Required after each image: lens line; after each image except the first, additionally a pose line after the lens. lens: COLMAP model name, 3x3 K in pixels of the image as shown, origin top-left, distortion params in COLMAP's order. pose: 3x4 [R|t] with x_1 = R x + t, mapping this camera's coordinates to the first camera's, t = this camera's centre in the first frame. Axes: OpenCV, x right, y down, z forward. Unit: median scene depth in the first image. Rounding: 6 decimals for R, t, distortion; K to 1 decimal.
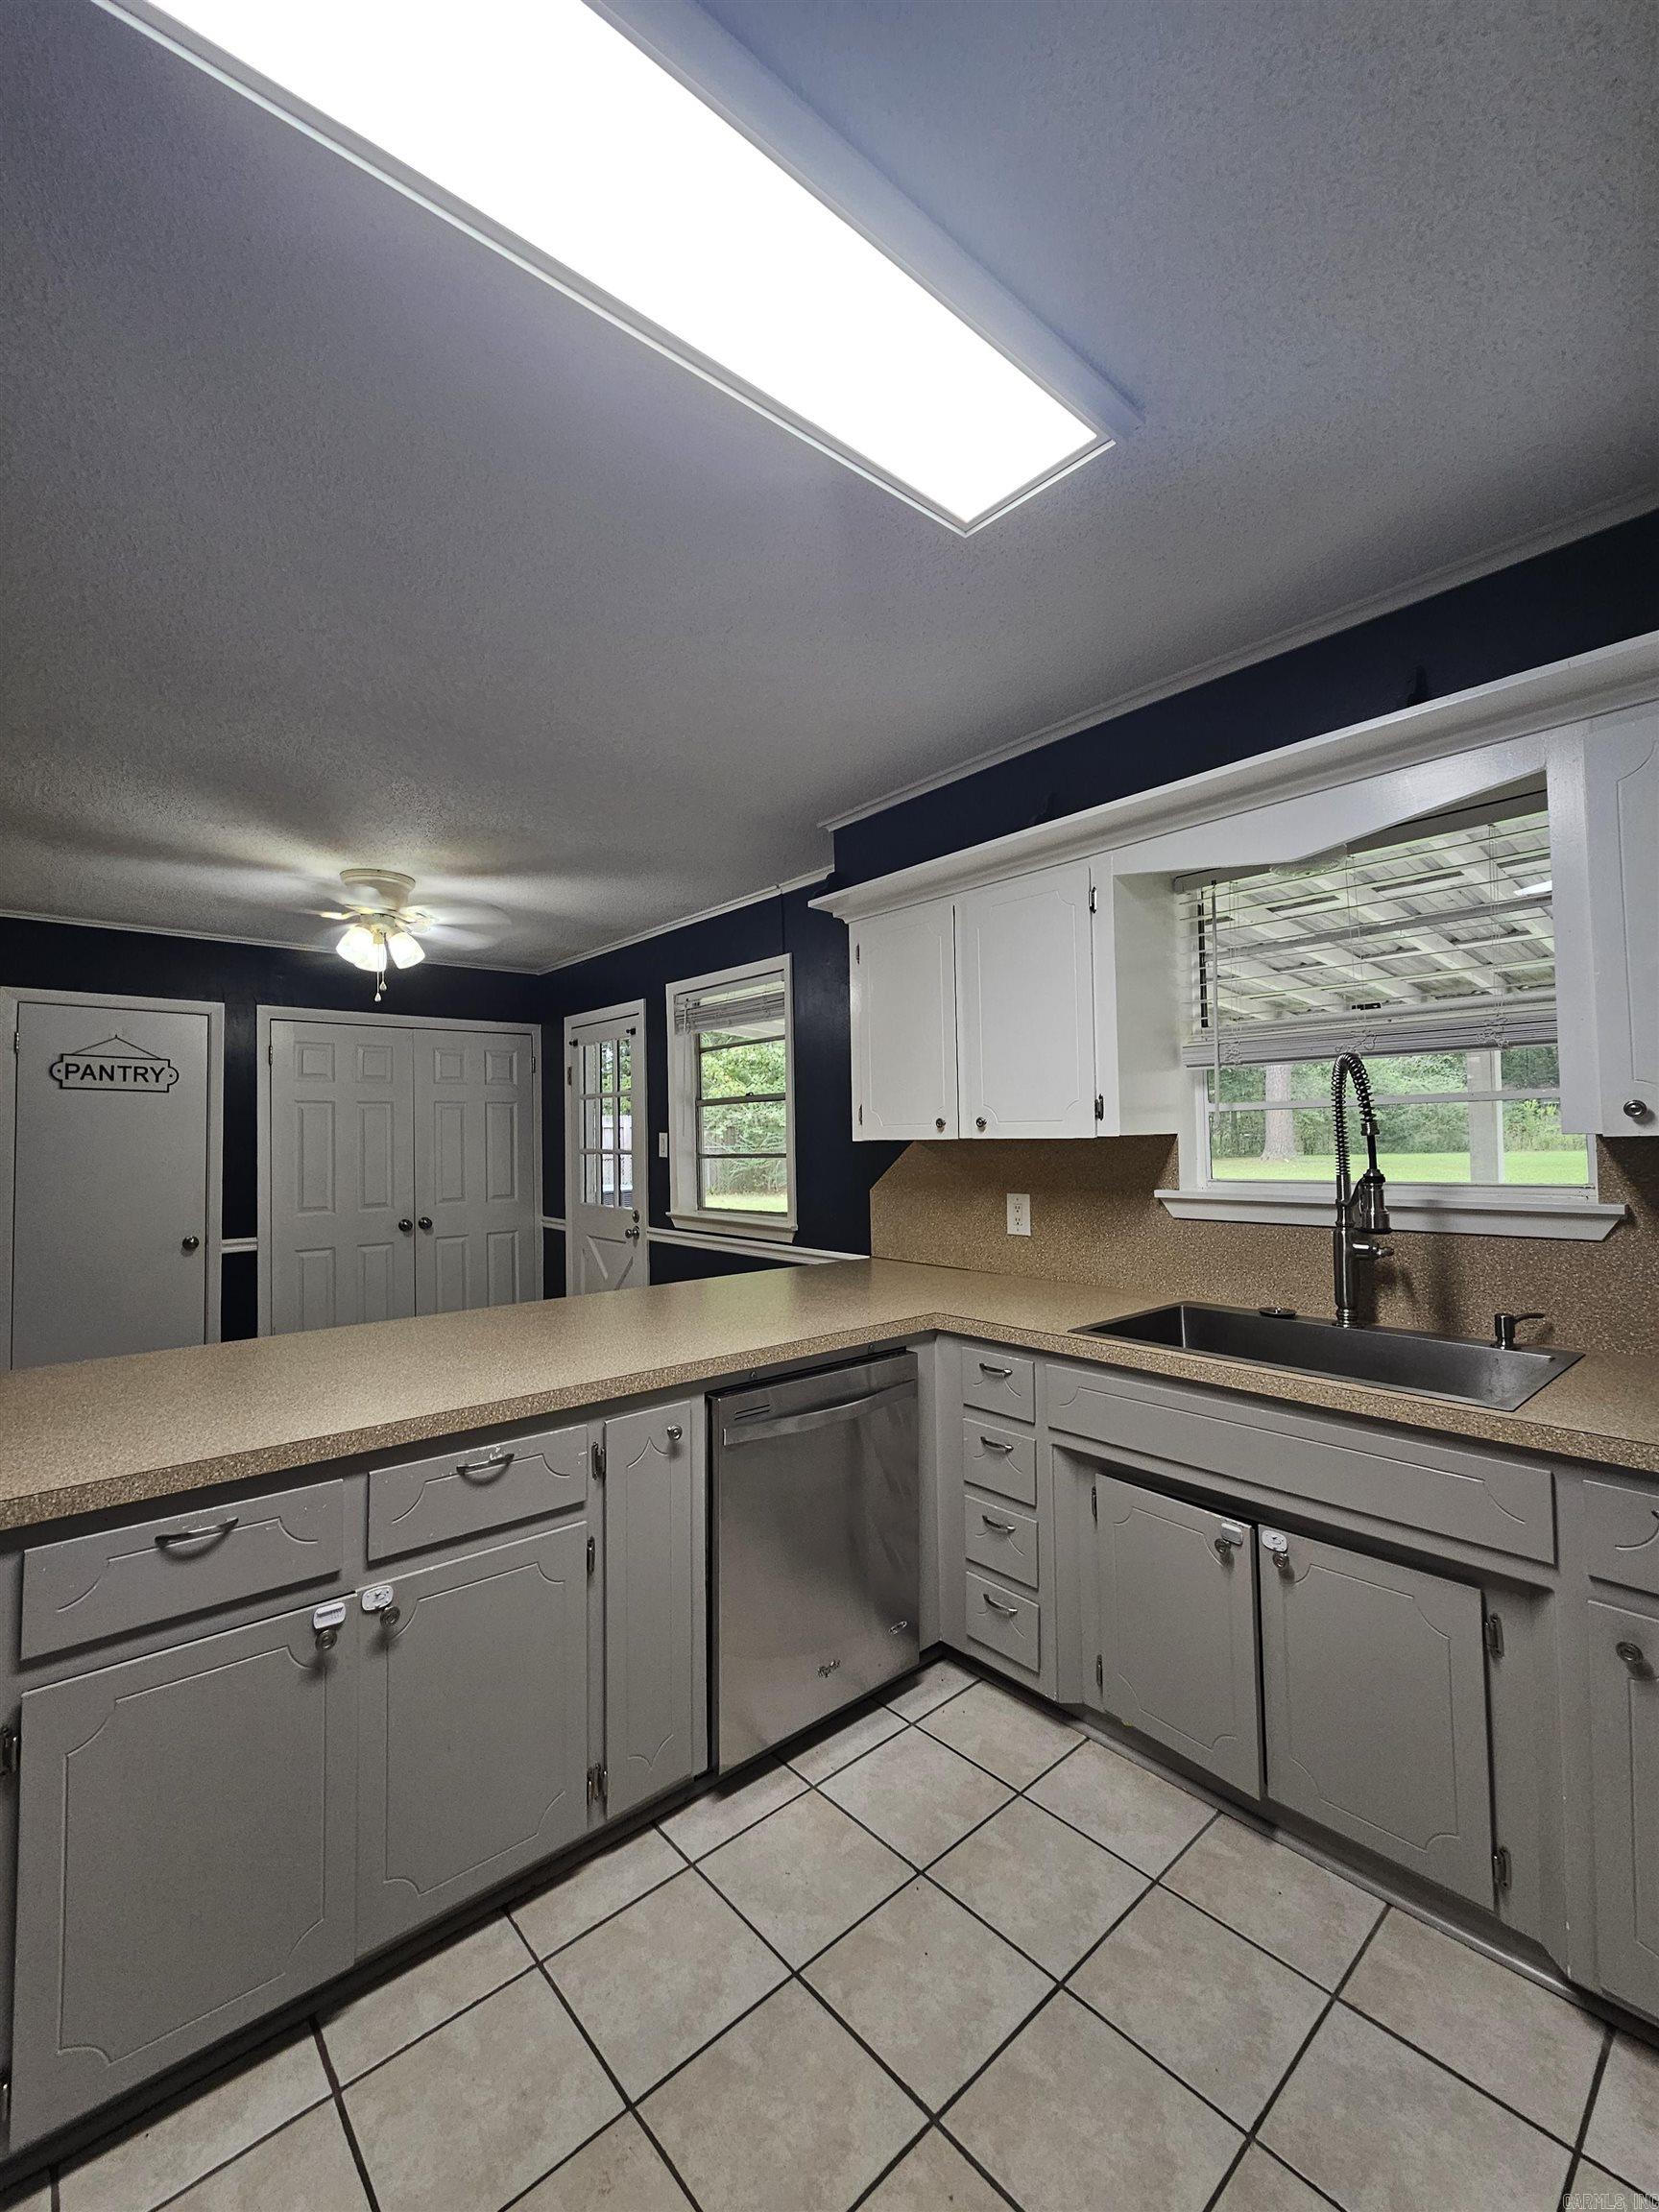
lens RADIAL K [[906.5, 0, 821.1], [0, 906.5, 1110.3], [0, 0, 1]] dist [0.000157, 0.000198]
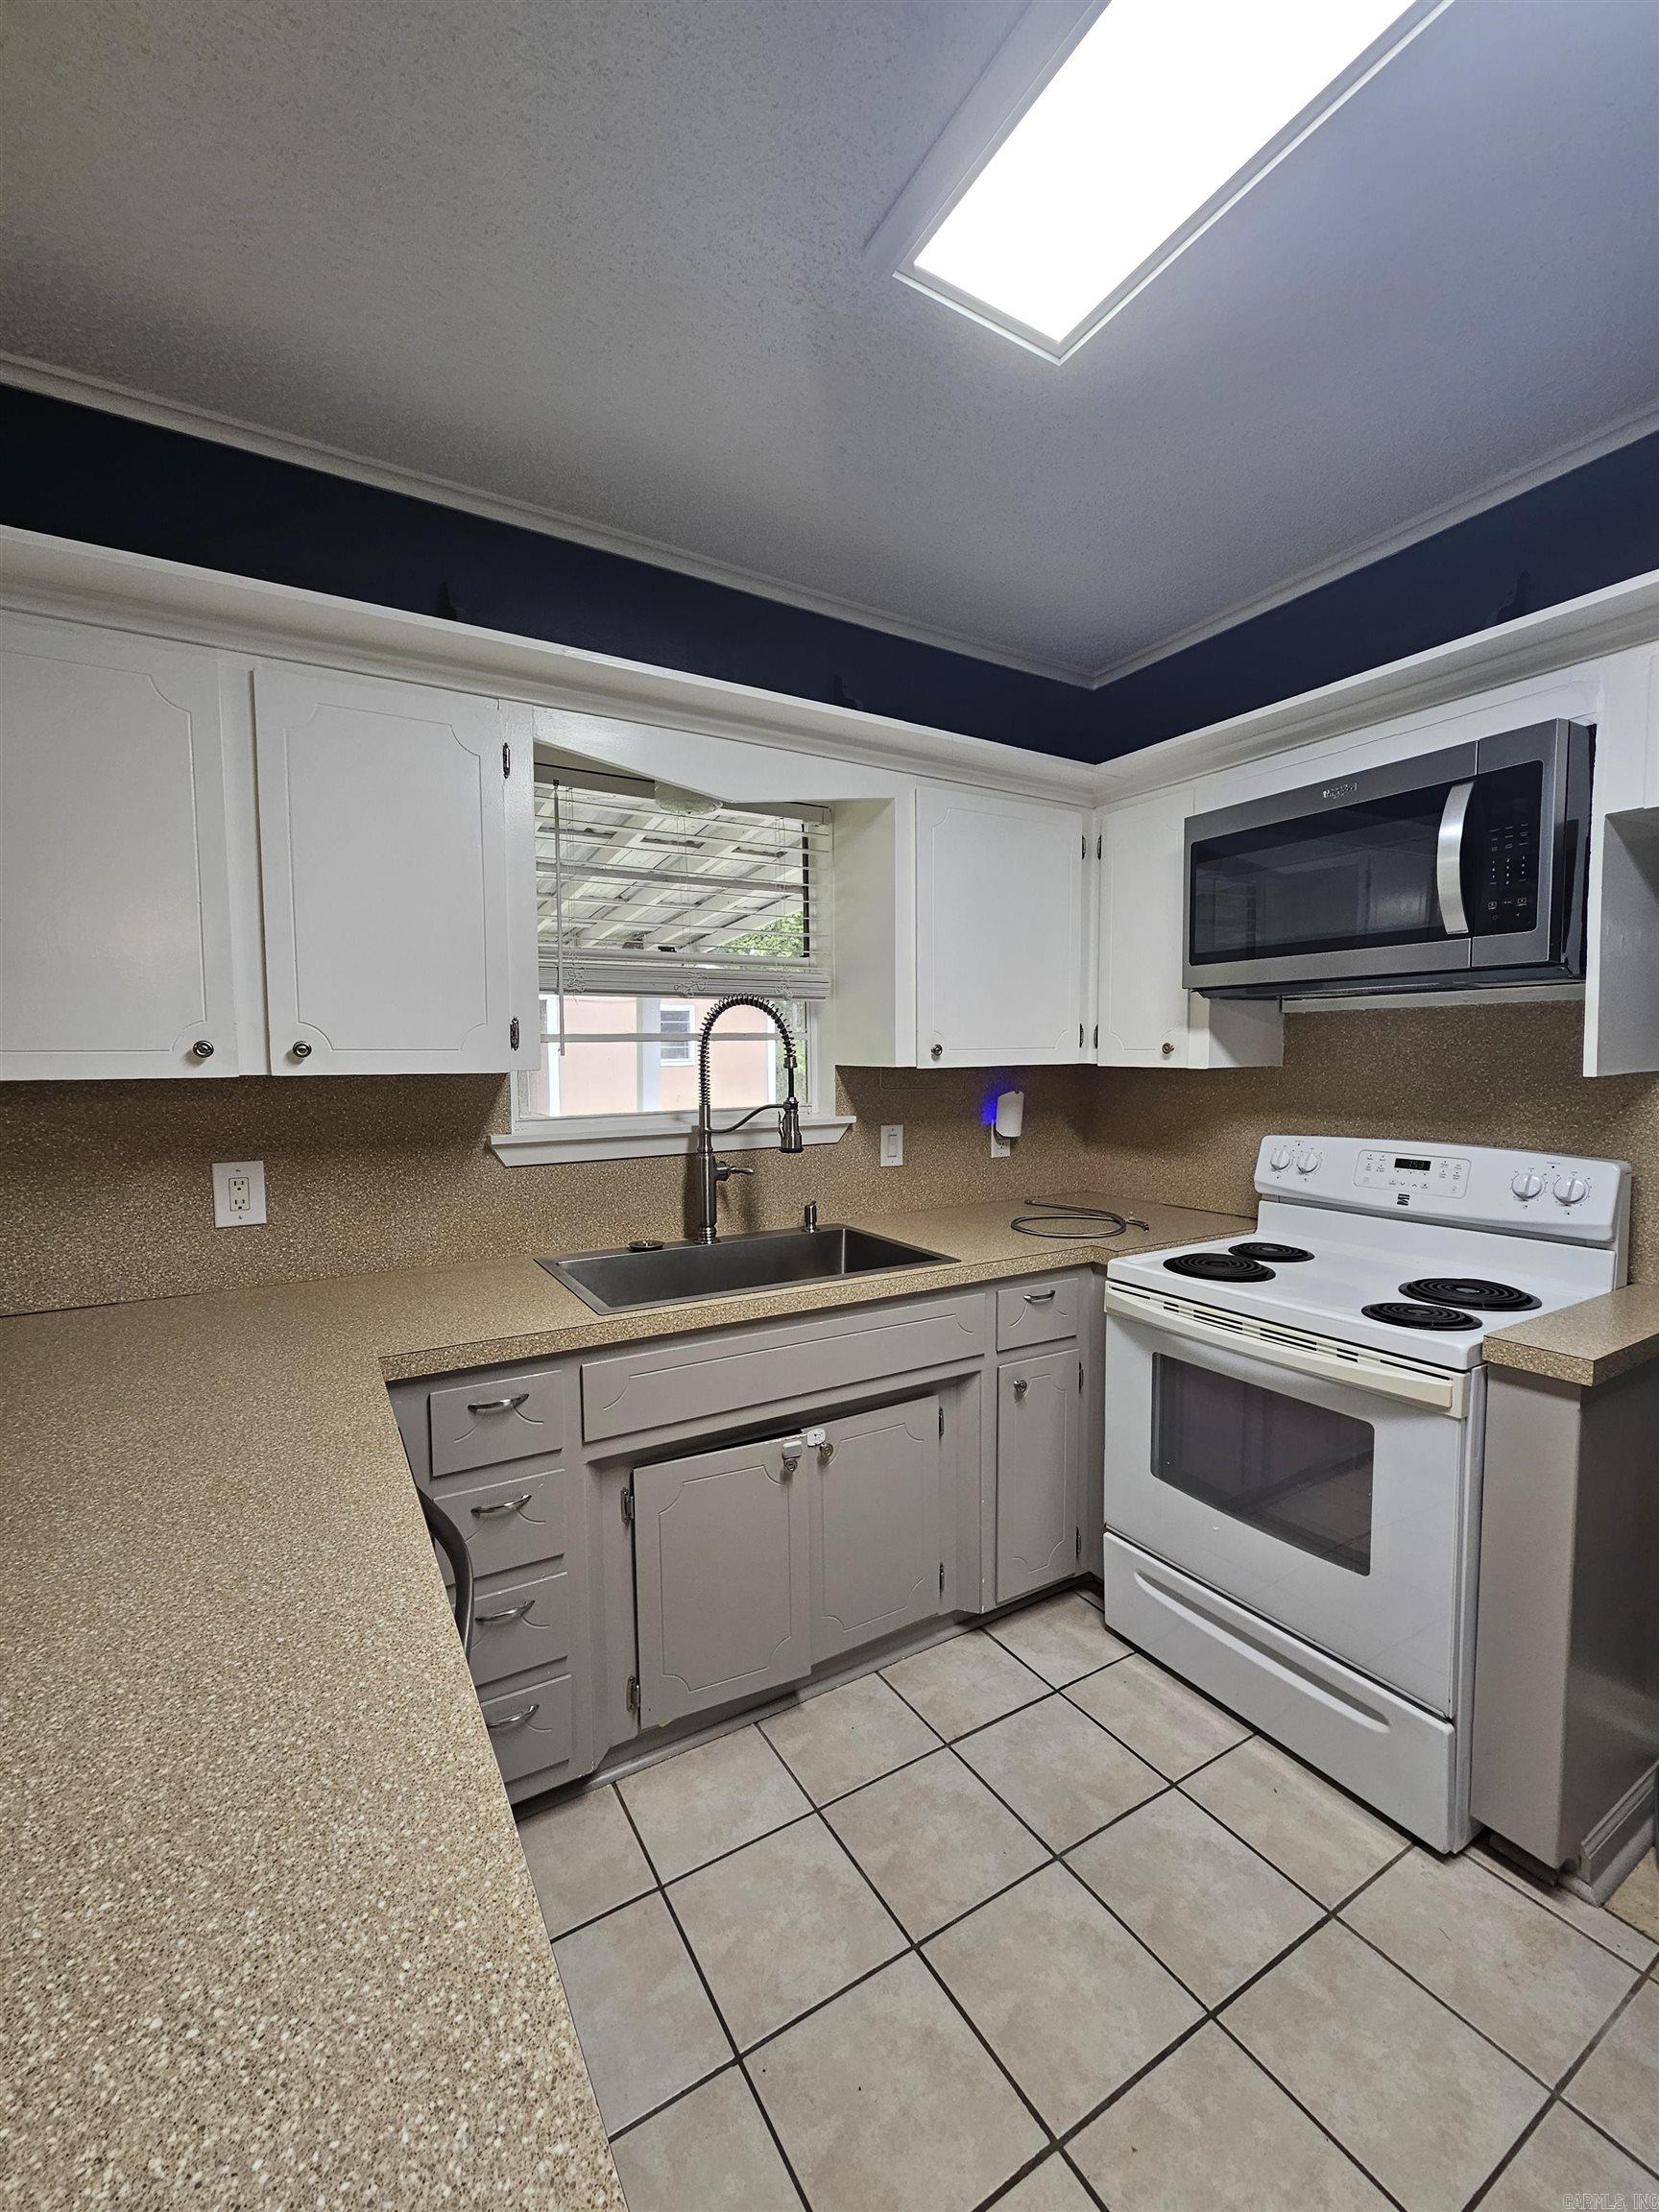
lens RADIAL K [[908.5, 0, 823.2], [0, 908.5, 1107.8], [0, 0, 1]] dist [-0.001104, -0.000881]
pose [[0.185937, -0.044212, 0.981566, -0.415550], [-0.023886, 0.998489, 0.049499, 0.015438], [-0.982271, -0.032649, 0.184600, 0.591793]]
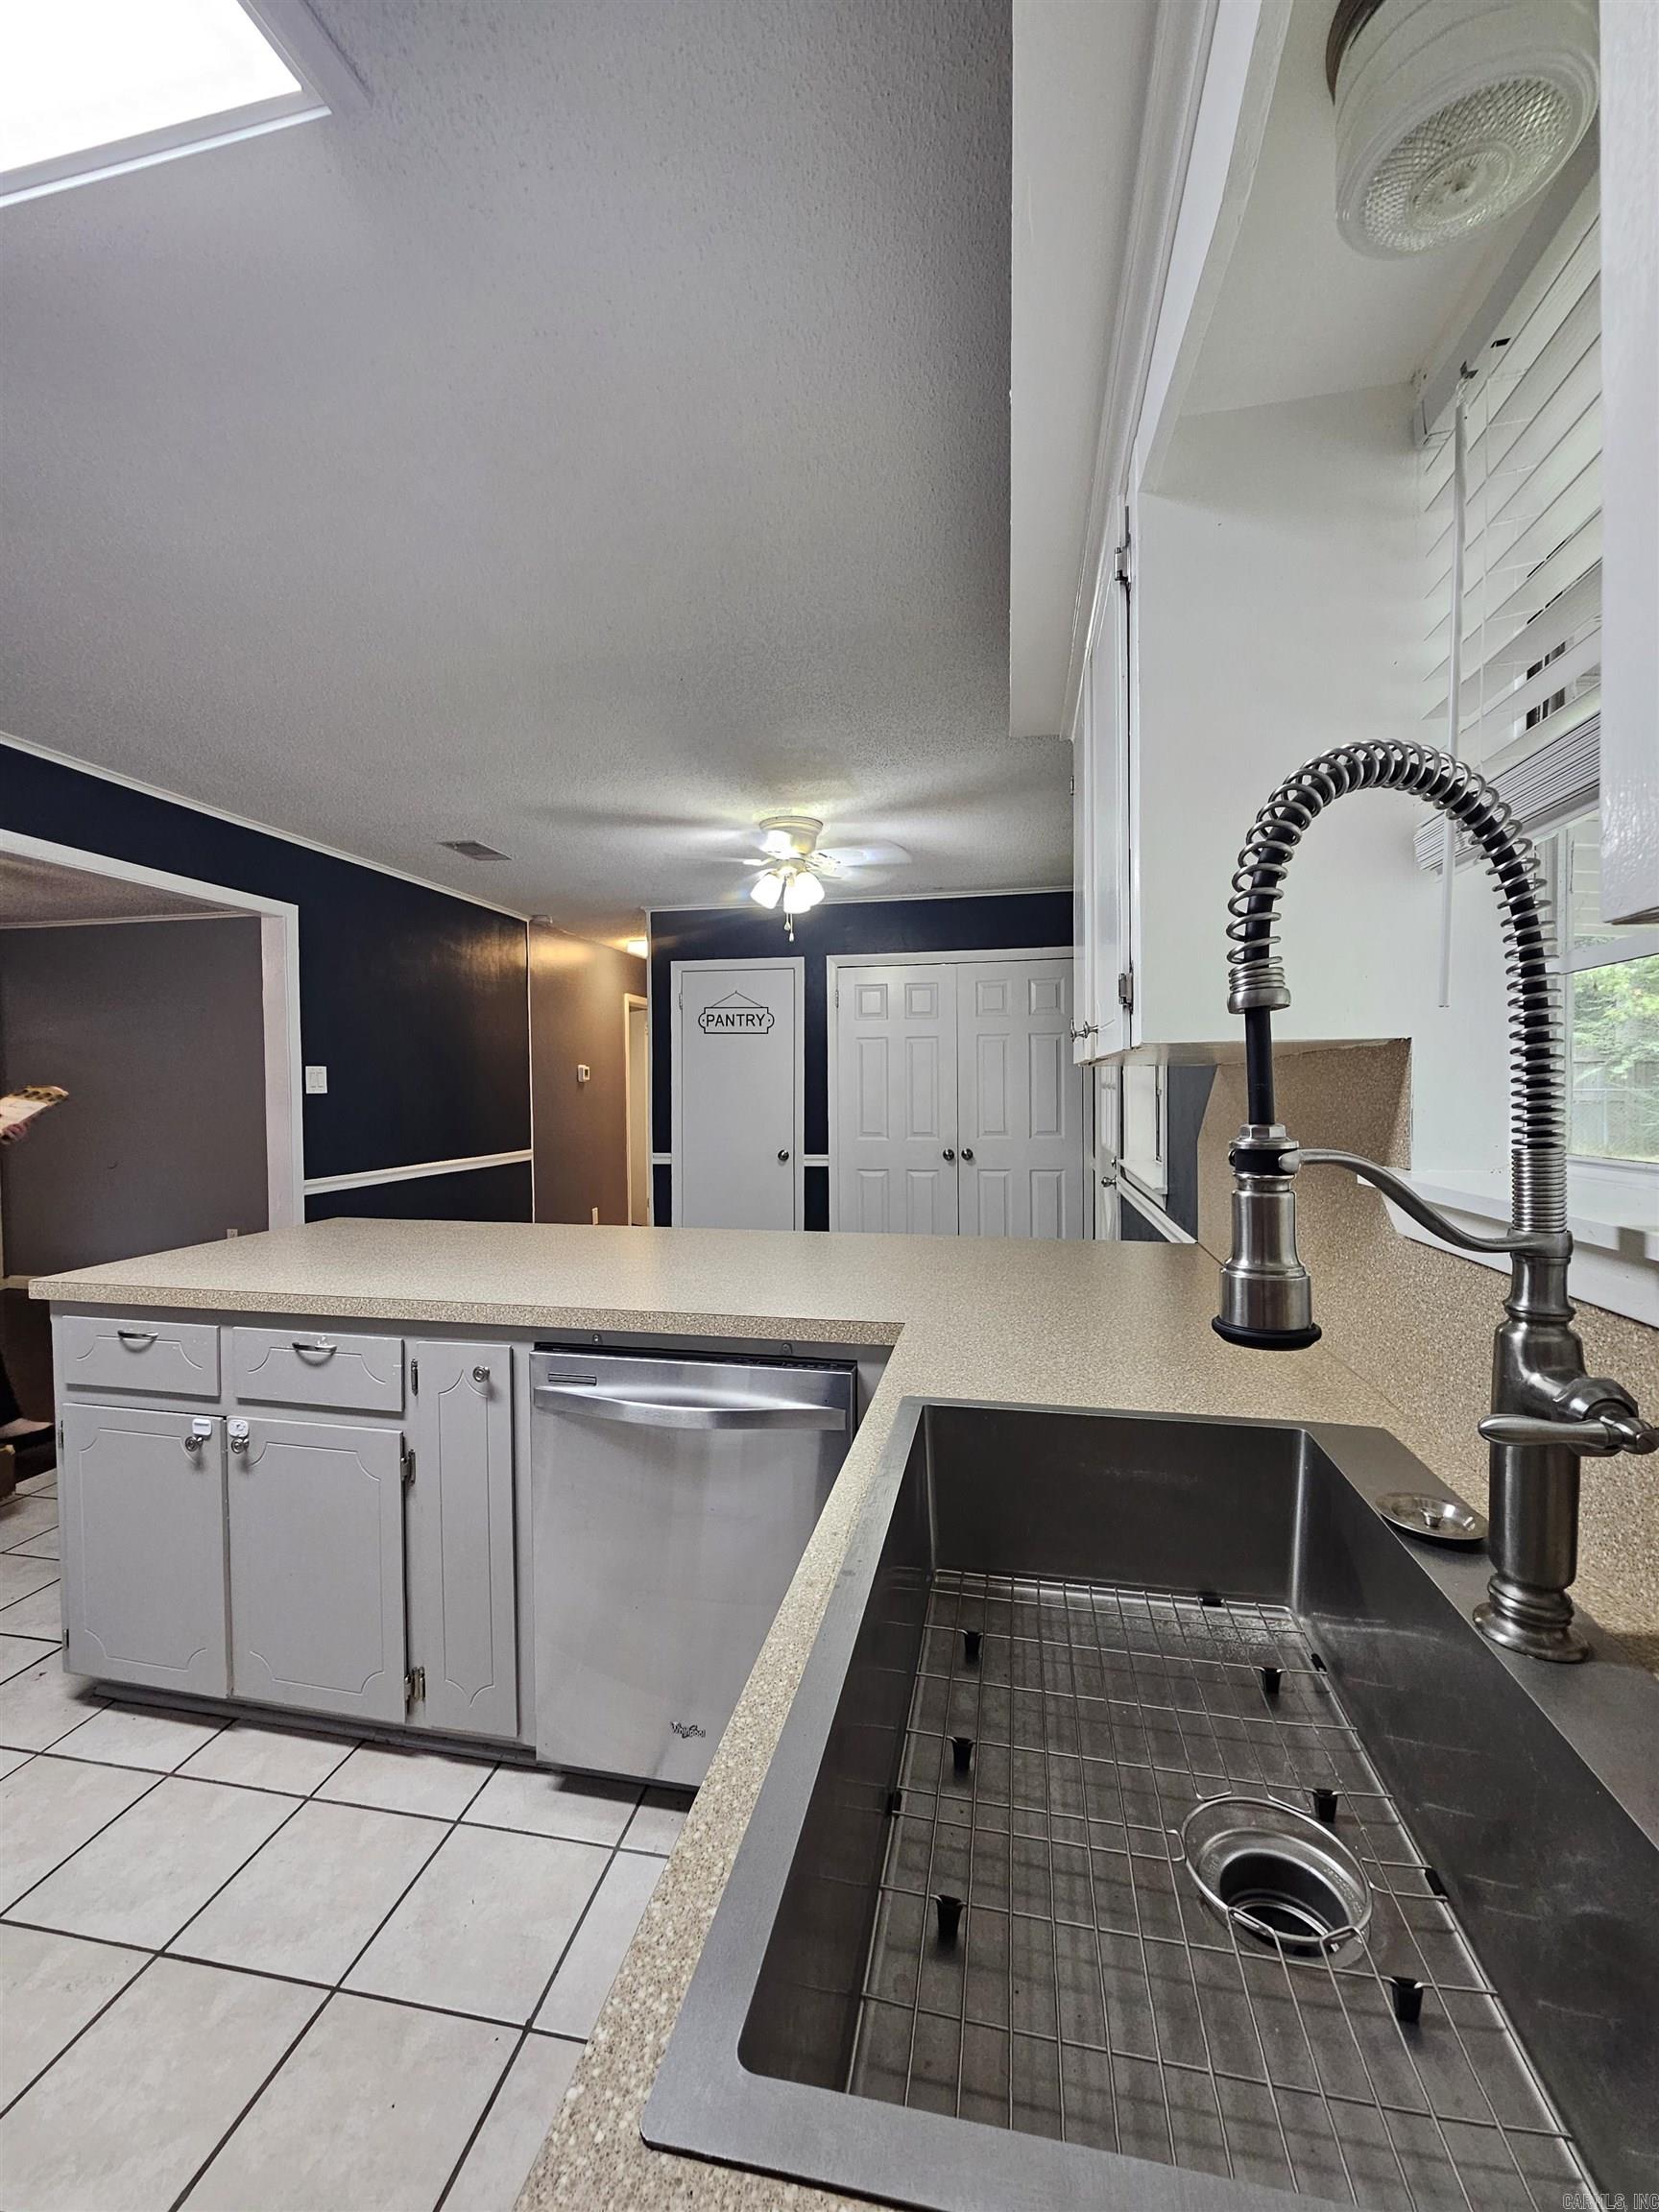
lens RADIAL K [[903.5, 0, 824.5], [0, 903.5, 1112.1], [0, 0, 1]] dist [-0.004657, -0.000360]
pose [[0.611409, 0.033365, -0.790611, 0.595393], [0.020479, 0.998109, 0.057959, 0.032841], [0.791050, -0.051627, 0.609570, 0.564253]]
